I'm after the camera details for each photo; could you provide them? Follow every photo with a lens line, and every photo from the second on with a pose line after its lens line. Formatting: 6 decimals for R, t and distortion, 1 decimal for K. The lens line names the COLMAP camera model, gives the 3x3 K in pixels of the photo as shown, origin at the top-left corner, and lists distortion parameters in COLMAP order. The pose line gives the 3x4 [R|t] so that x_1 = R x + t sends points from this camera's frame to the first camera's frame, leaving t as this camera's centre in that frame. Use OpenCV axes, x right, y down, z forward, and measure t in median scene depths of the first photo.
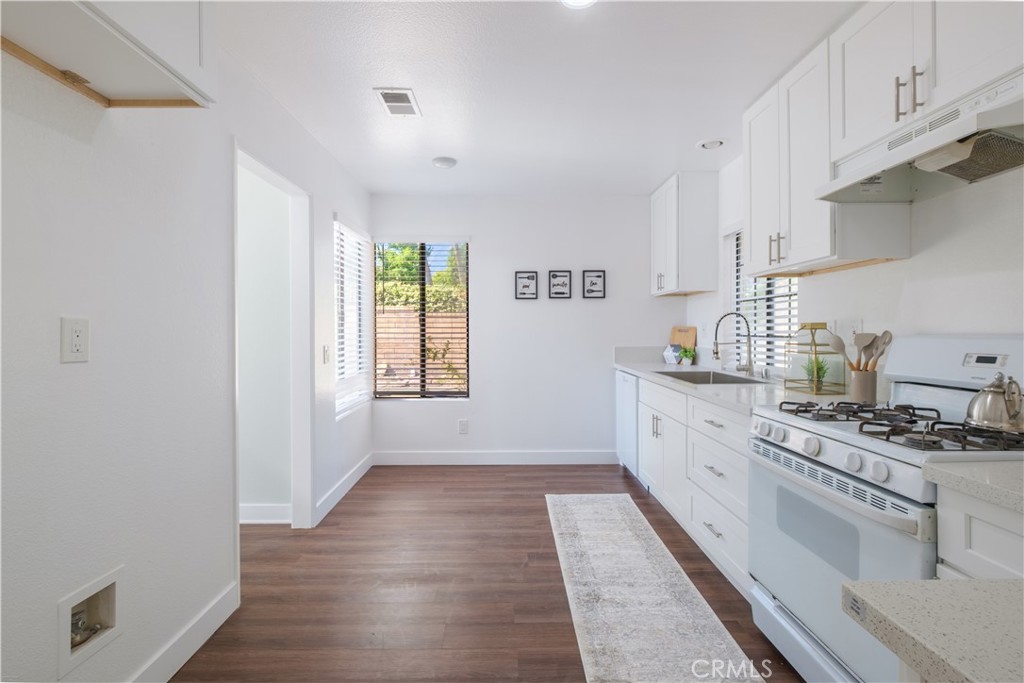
lens RADIAL K [[450.7, 0, 506.8], [0, 450.7, 335.4], [0, 0, 1]] dist [-0.001304, -0.001148]
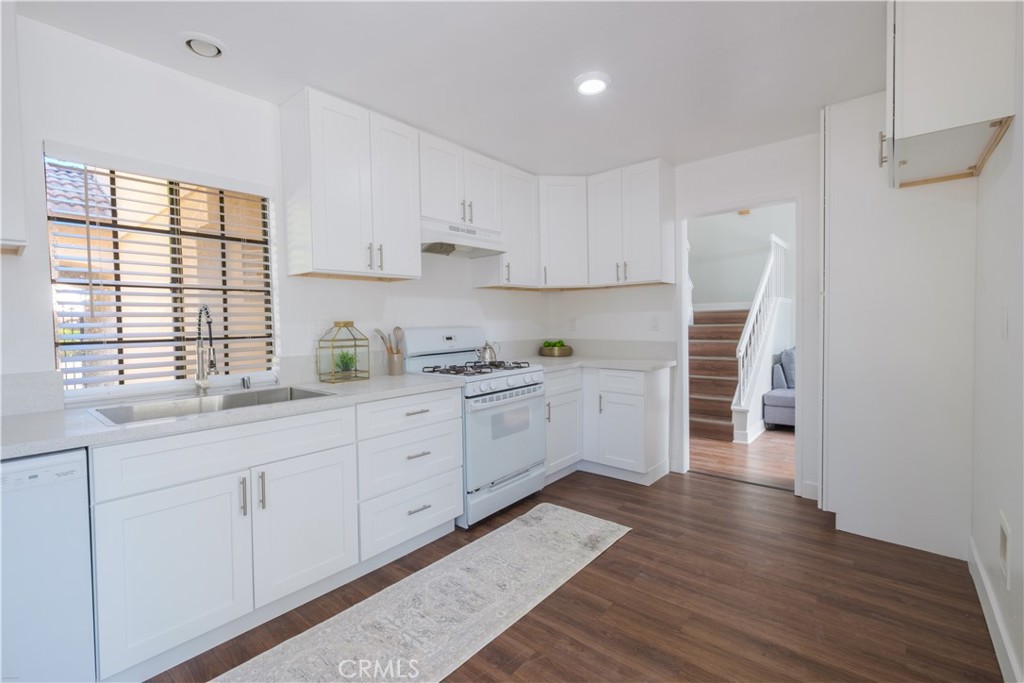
lens RADIAL K [[450.7, 0, 506.8], [0, 450.7, 335.4], [0, 0, 1]] dist [-0.001304, -0.001148]
pose [[-0.754595, 0.001148, 0.656189, -0.370178], [0.030242, 0.998997, 0.033029, -0.015974], [-0.655493, 0.044768, -0.753873, 1.476033]]
